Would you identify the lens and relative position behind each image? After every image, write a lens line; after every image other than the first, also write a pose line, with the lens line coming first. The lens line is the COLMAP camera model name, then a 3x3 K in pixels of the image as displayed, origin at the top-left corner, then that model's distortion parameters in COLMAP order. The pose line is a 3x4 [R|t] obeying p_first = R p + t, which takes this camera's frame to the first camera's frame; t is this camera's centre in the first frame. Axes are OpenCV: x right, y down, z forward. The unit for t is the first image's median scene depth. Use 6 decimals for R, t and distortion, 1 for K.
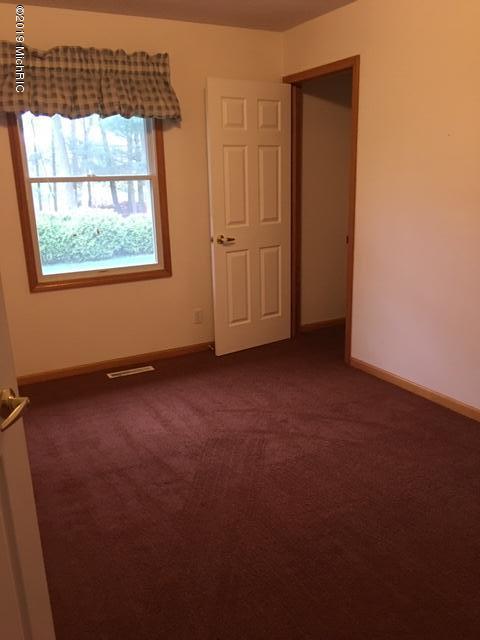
lens RADIAL K [[539.0, 0, 240.4], [0, 539.0, 318.0], [0, 0, 1]] dist [0.009007, 0.001304]
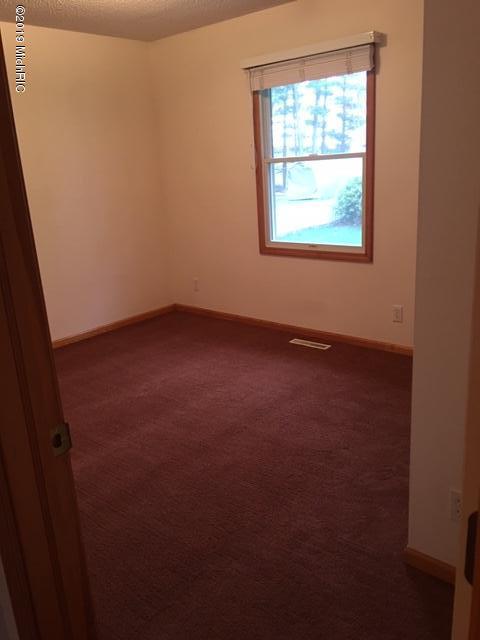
lens RADIAL K [[539.0, 0, 240.2], [0, 539.0, 322.7], [0, 0, 1]] dist [0.009007, 0.001304]
pose [[0.339443, 0.266944, -0.901953, 0.696853], [-0.193168, 0.958231, 0.210903, -0.137392], [0.920579, 0.102639, 0.376829, 0.476559]]
